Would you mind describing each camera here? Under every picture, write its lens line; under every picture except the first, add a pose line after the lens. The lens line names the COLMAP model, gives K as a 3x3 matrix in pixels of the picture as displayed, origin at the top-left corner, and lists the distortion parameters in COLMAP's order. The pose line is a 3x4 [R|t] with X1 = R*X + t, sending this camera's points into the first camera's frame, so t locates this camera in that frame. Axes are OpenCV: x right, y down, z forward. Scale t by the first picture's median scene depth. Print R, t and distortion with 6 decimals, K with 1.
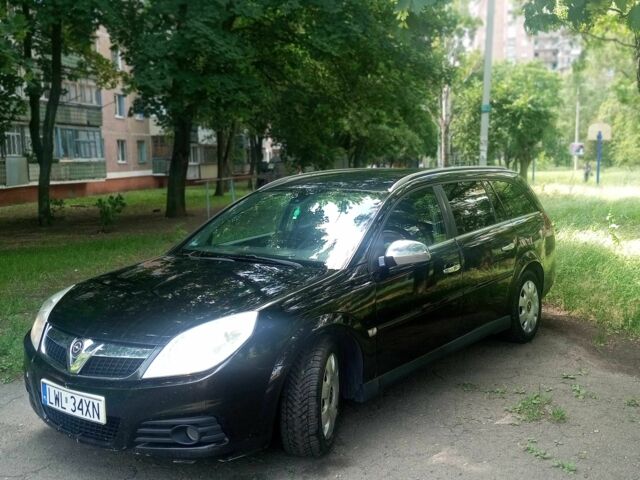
lens RADIAL K [[665.8, 0, 319.6], [0, 665.8, 241.7], [0, 0, 1]] dist [0.067787, 0.000000]
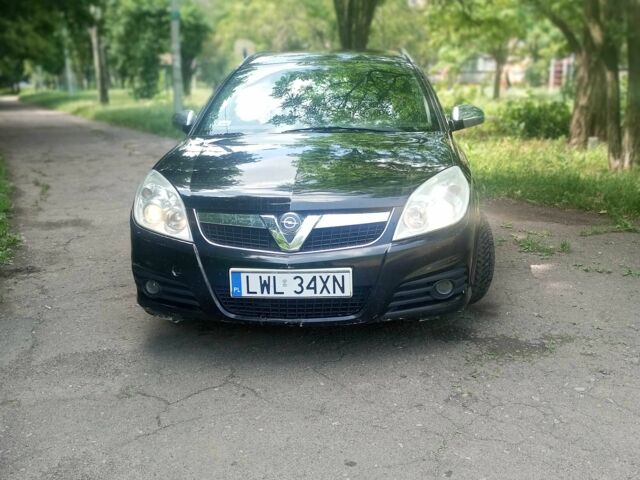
lens RADIAL K [[665.8, 0, 319.2], [0, 665.8, 237.5], [0, 0, 1]] dist [0.067787, 0.000000]
pose [[0.846888, -0.120015, 0.518052, -0.790119], [0.063344, 0.990031, 0.125804, 0.070518], [-0.527985, -0.073726, 0.846047, 0.248656]]
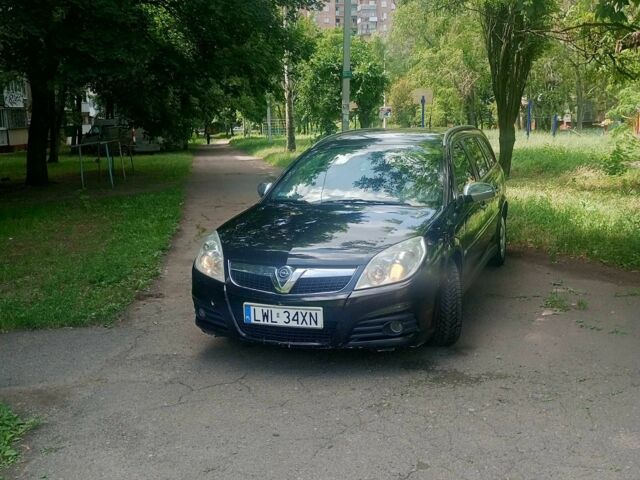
lens RADIAL K [[665.8, 0, 321.1], [0, 665.8, 242.6], [0, 0, 1]] dist [0.067787, 0.000000]
pose [[0.961075, -0.056668, 0.270415, -0.633442], [0.041928, 0.997319, 0.059982, 0.029735], [-0.273089, -0.046309, 0.960874, -0.207696]]
